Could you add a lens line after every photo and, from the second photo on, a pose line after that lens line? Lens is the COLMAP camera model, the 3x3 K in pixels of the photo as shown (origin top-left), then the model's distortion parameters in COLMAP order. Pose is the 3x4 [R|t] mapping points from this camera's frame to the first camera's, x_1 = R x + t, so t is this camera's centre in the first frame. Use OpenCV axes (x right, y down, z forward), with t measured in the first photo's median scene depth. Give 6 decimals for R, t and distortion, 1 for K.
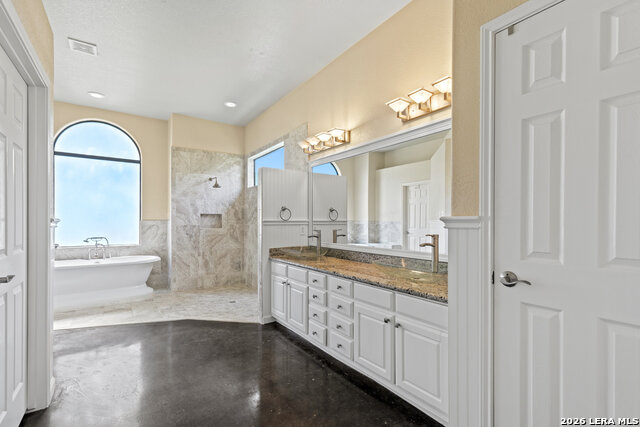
lens RADIAL K [[291.3, 0, 318.5], [0, 291.3, 222.1], [0, 0, 1]] dist [0.008473, 0.000282]
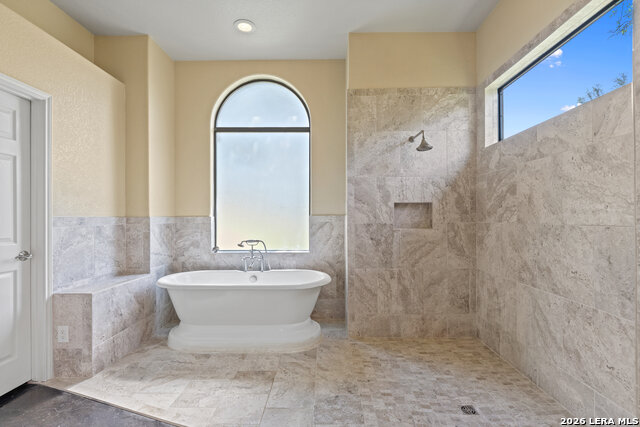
lens RADIAL K [[312.6, 0, 319.7], [0, 312.6, 216.0], [0, 0, 1]] dist [-0.004672, -0.000363]
pose [[0.813727, -0.004771, -0.581227, -0.173986], [0.002372, 0.999985, -0.004888, -0.000429], [0.581242, 0.002599, 0.813726, 0.431651]]
